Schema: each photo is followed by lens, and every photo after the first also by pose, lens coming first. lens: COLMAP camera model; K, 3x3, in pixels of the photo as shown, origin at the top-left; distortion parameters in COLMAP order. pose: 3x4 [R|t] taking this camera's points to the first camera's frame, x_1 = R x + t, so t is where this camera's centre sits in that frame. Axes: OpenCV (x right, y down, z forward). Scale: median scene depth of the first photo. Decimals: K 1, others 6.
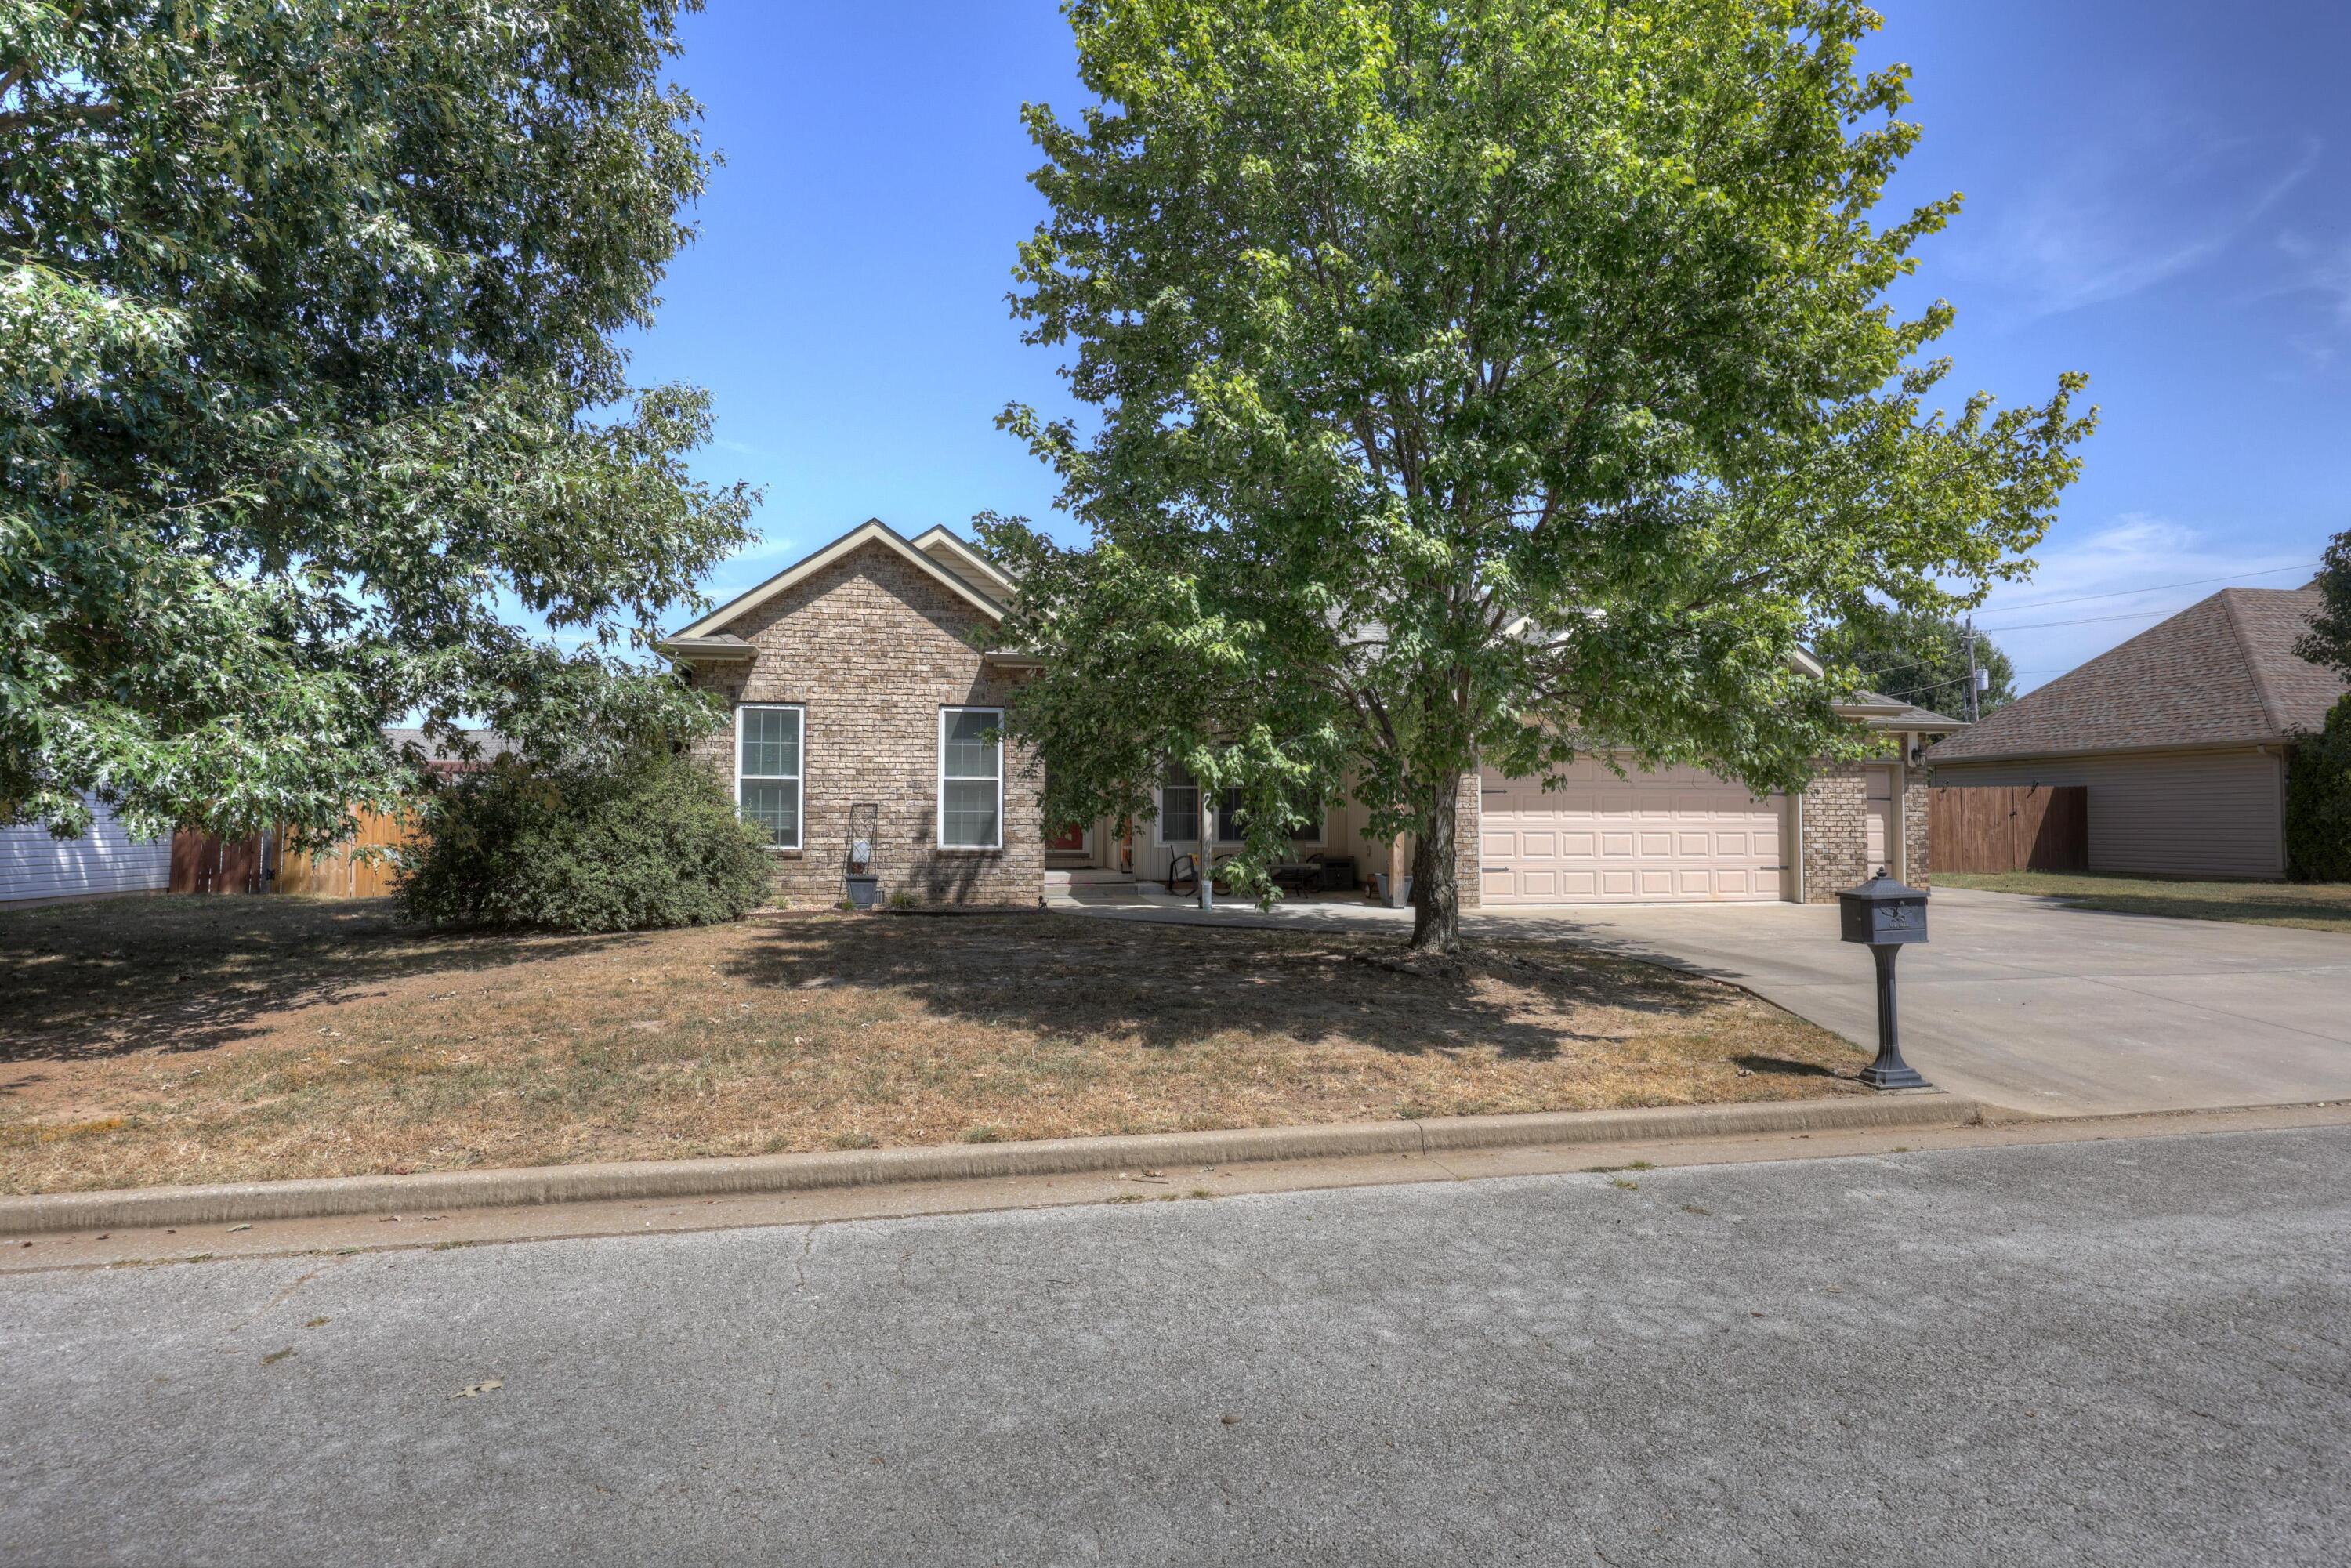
lens RADIAL K [[1273.9, 0, 1180.1], [0, 1273.9, 711.3], [0, 0, 1]] dist [-0.014355, 0.001041]
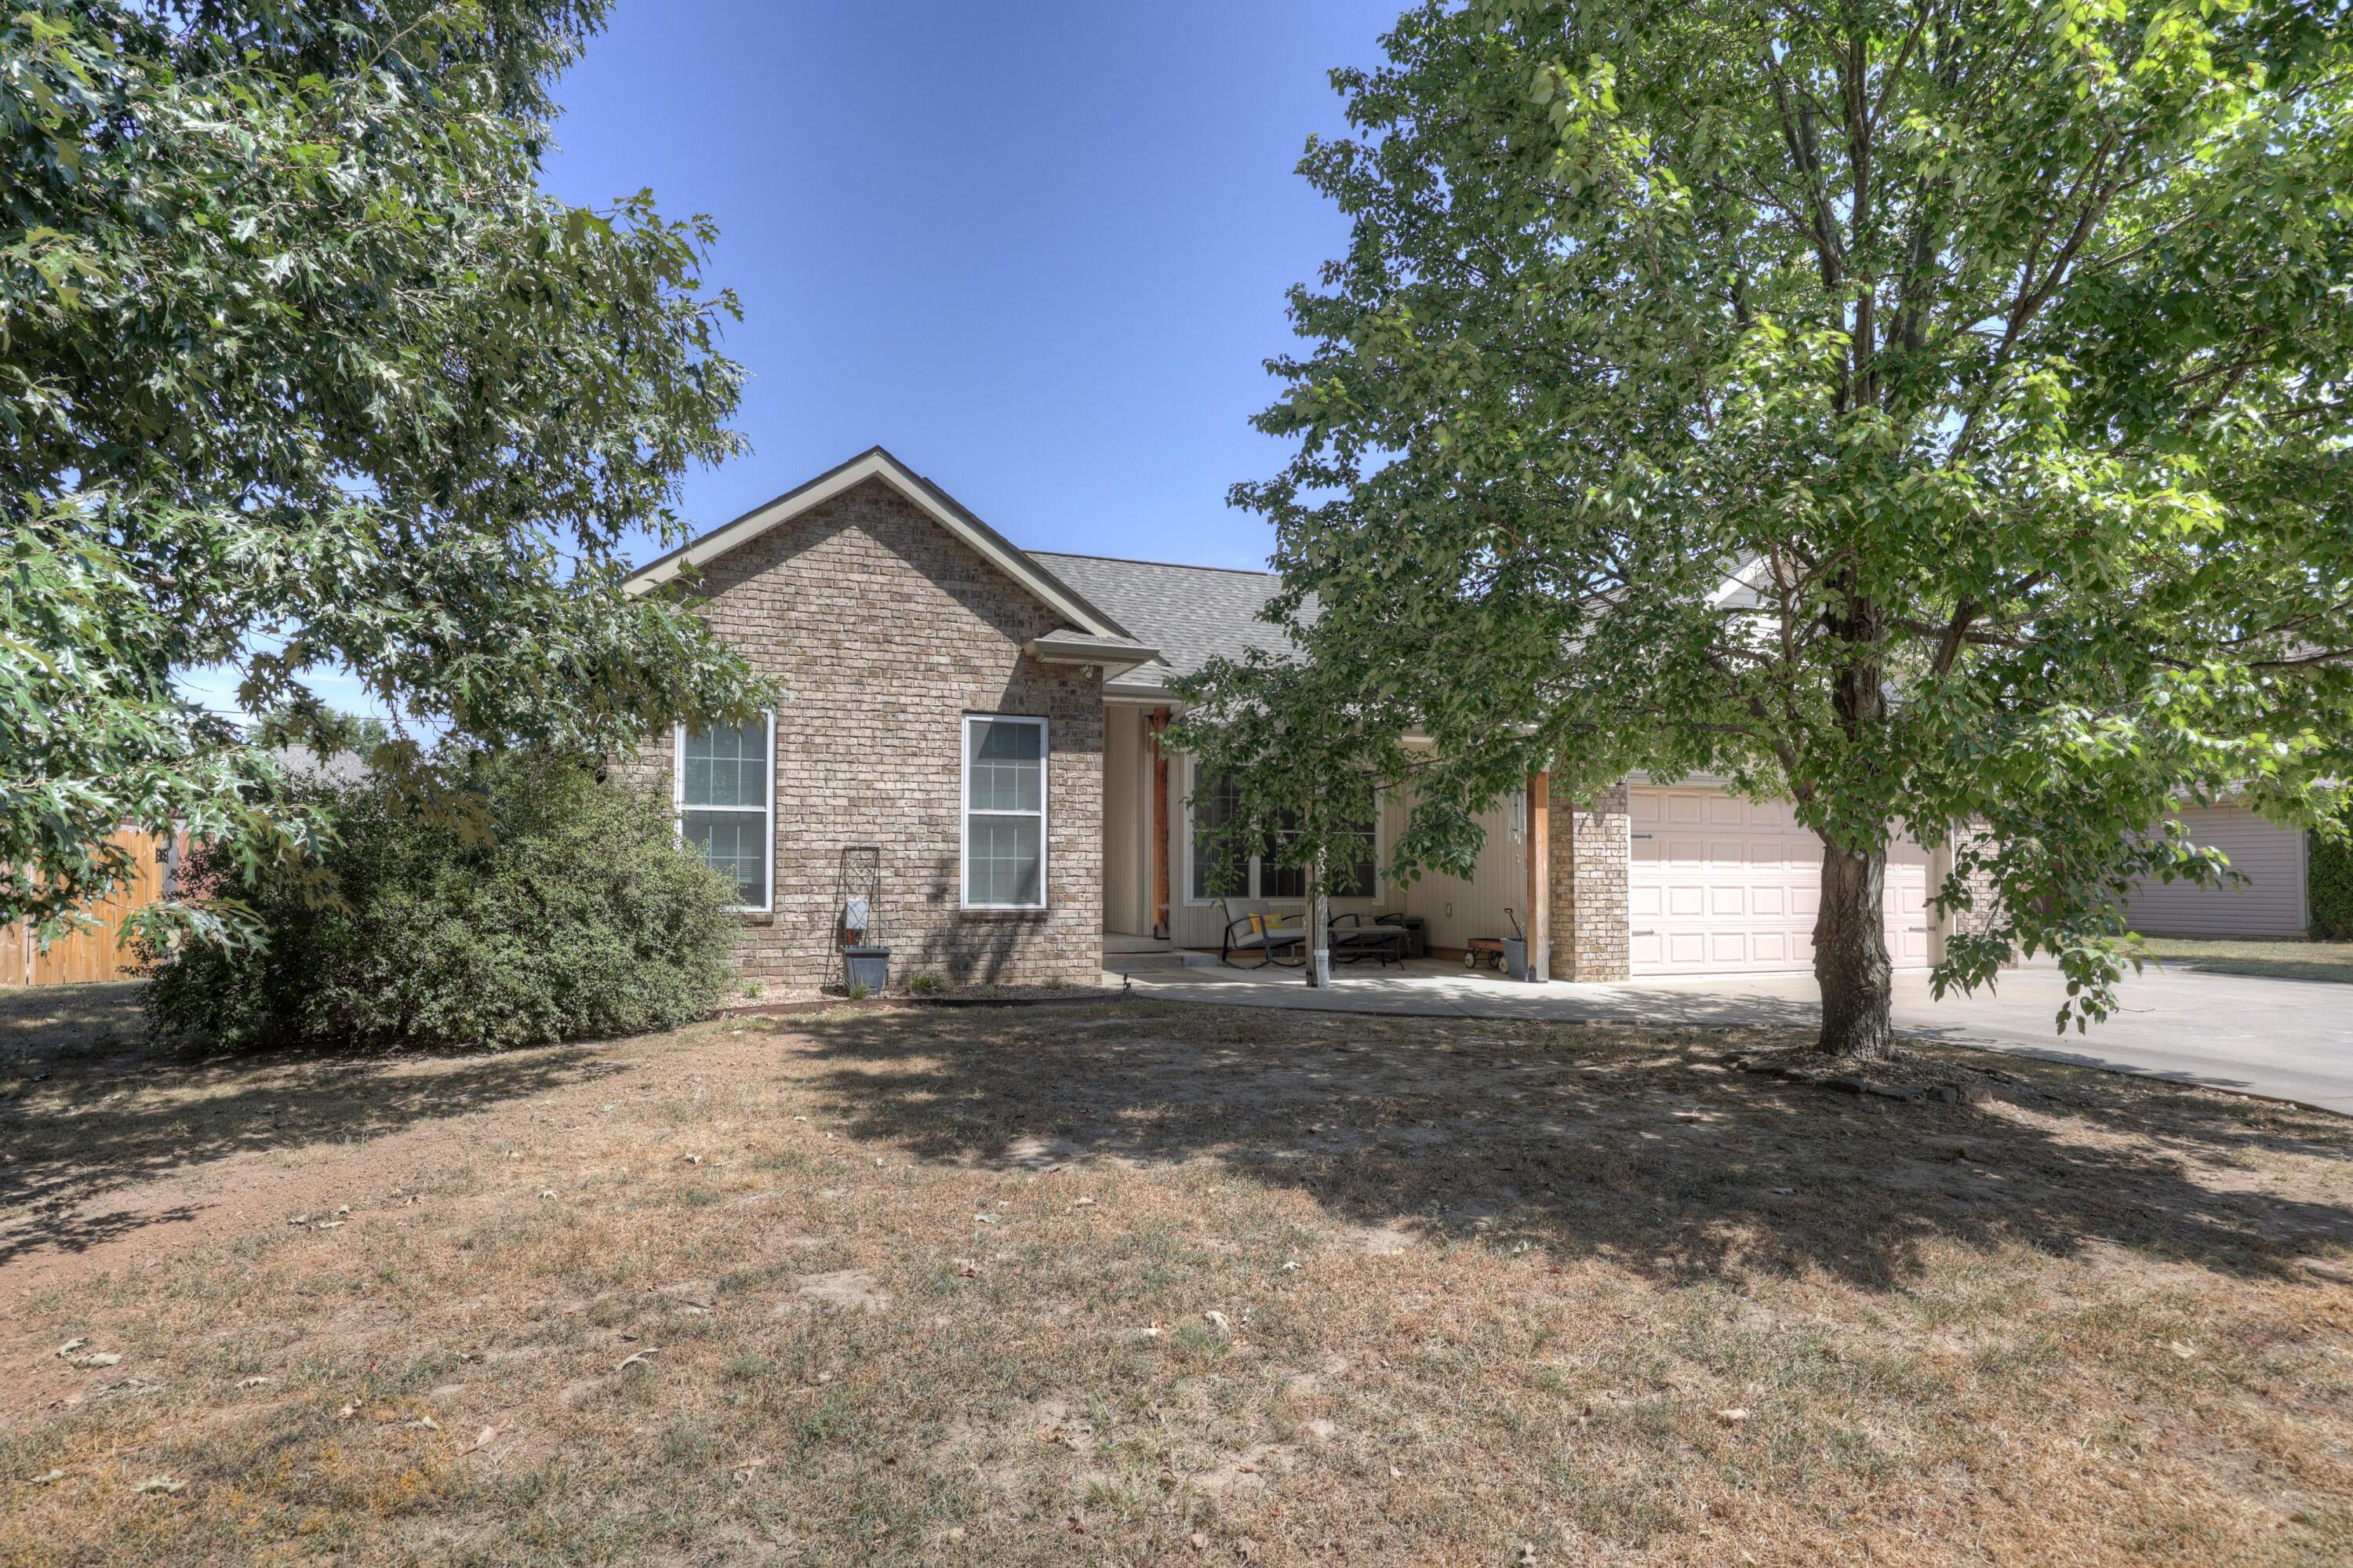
lens RADIAL K [[1289.5, 0, 1176.5], [0, 1289.5, 784.0], [0, 0, 1]] dist [-0.000820, -0.002444]
pose [[0.985826, 0.013096, 0.167258, -0.194637], [-0.015285, 0.999813, 0.011806, 0.026218], [-0.167072, -0.014196, 0.985843, 0.259294]]
